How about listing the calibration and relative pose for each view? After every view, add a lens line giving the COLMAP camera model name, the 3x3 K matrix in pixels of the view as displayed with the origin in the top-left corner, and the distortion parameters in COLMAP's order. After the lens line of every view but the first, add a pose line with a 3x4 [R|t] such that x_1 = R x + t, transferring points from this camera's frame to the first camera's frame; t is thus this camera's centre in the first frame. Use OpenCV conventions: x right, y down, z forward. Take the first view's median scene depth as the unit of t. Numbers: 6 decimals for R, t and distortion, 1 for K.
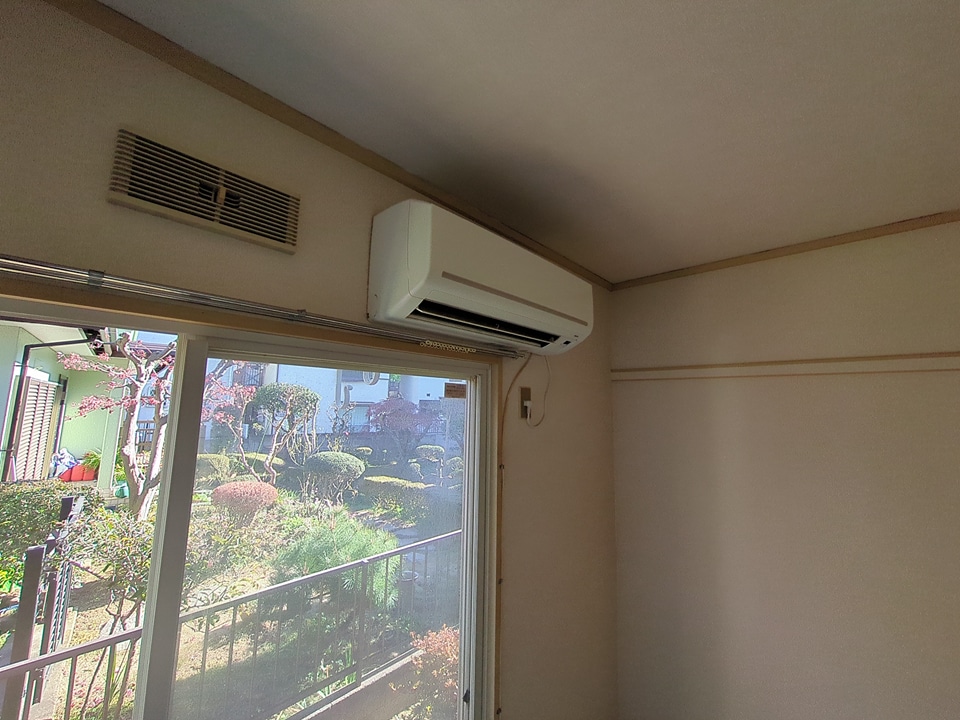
lens RADIAL K [[375.3, 0, 478.7], [0, 375.3, 358.1], [0, 0, 1]] dist [-0.004030, 0.001347]
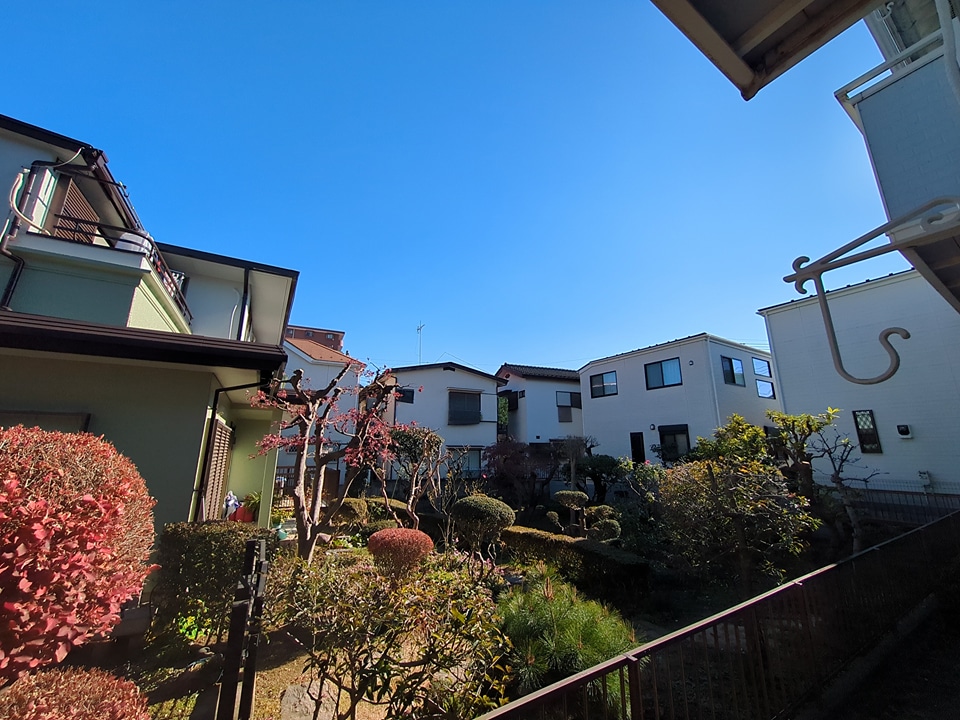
lens RADIAL K [[375.3, 0, 476.7], [0, 375.3, 359.1], [0, 0, 1]] dist [-0.004030, 0.001347]
pose [[0.969434, -0.074513, -0.233763, -0.268094], [0.047175, 0.991599, -0.120441, 0.051743], [0.240774, 0.105732, 0.964805, 0.157231]]
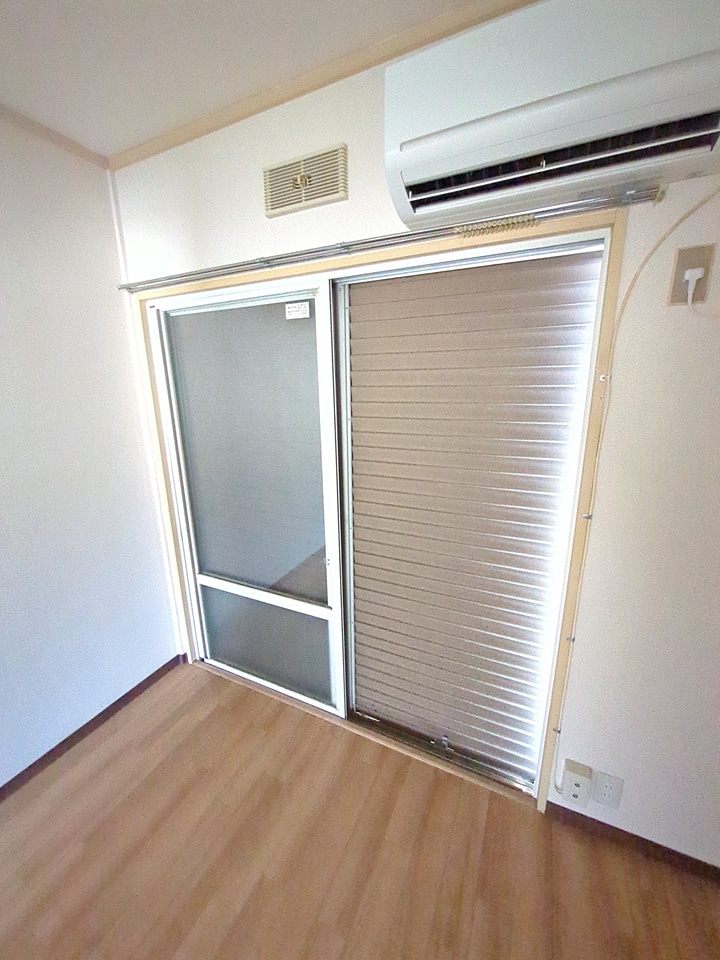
lens RADIAL K [[375.3, 0, 362.8], [0, 375.3, 481.6], [0, 0, 1]] dist [-0.004030, 0.001347]
pose [[0.304686, 0.216173, -0.927597, 0.214857], [0.135953, 0.954060, 0.266997, 0.074745], [0.942700, -0.207459, 0.261299, 0.107069]]
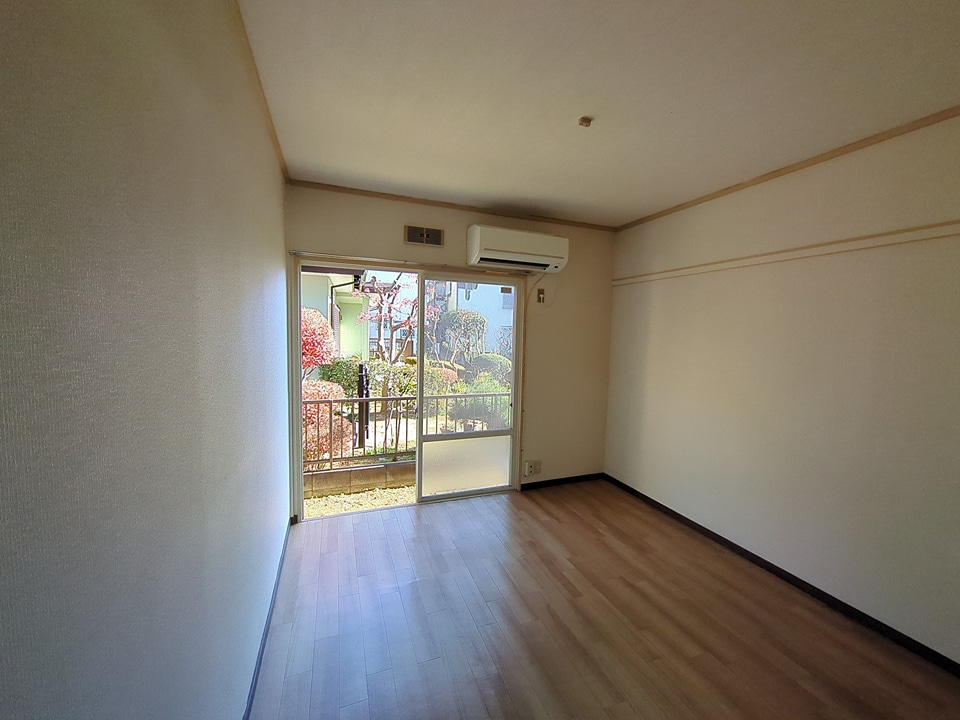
lens RADIAL K [[375.3, 0, 476.1], [0, 375.3, 361.7], [0, 0, 1]] dist [-0.004030, 0.001347]
pose [[0.900809, 0.038005, -0.432549, 0.281705], [0.046763, 0.981877, 0.183658, 0.028104], [0.431690, -0.185668, 0.882707, -0.453562]]
